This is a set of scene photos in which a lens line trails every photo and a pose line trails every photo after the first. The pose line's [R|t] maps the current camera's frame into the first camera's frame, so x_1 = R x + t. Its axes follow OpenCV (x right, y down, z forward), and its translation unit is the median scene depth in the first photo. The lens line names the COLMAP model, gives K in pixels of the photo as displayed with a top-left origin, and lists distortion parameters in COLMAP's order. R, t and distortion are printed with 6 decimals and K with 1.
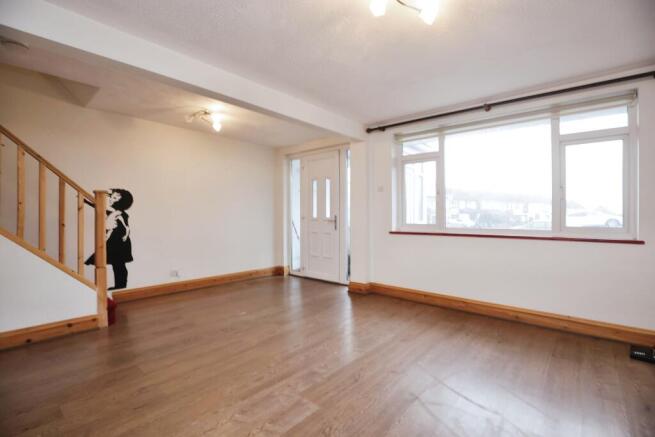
lens RADIAL K [[305.1, 0, 329.1], [0, 305.1, 216.7], [0, 0, 1]] dist [-0.026019, 0.000111]
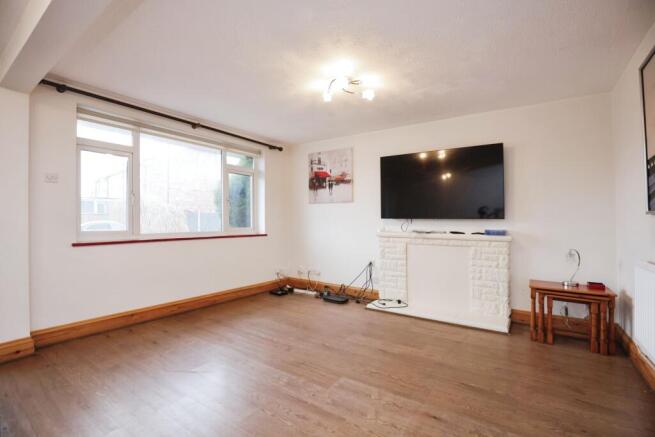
lens RADIAL K [[305.1, 0, 329.1], [0, 305.1, 216.7], [0, 0, 1]] dist [-0.026019, 0.000111]
pose [[-0.116205, 0.008251, 0.993191, -0.729386], [-0.000726, 0.999965, -0.008392, -0.011193], [-0.993225, -0.001697, -0.116195, 0.690859]]
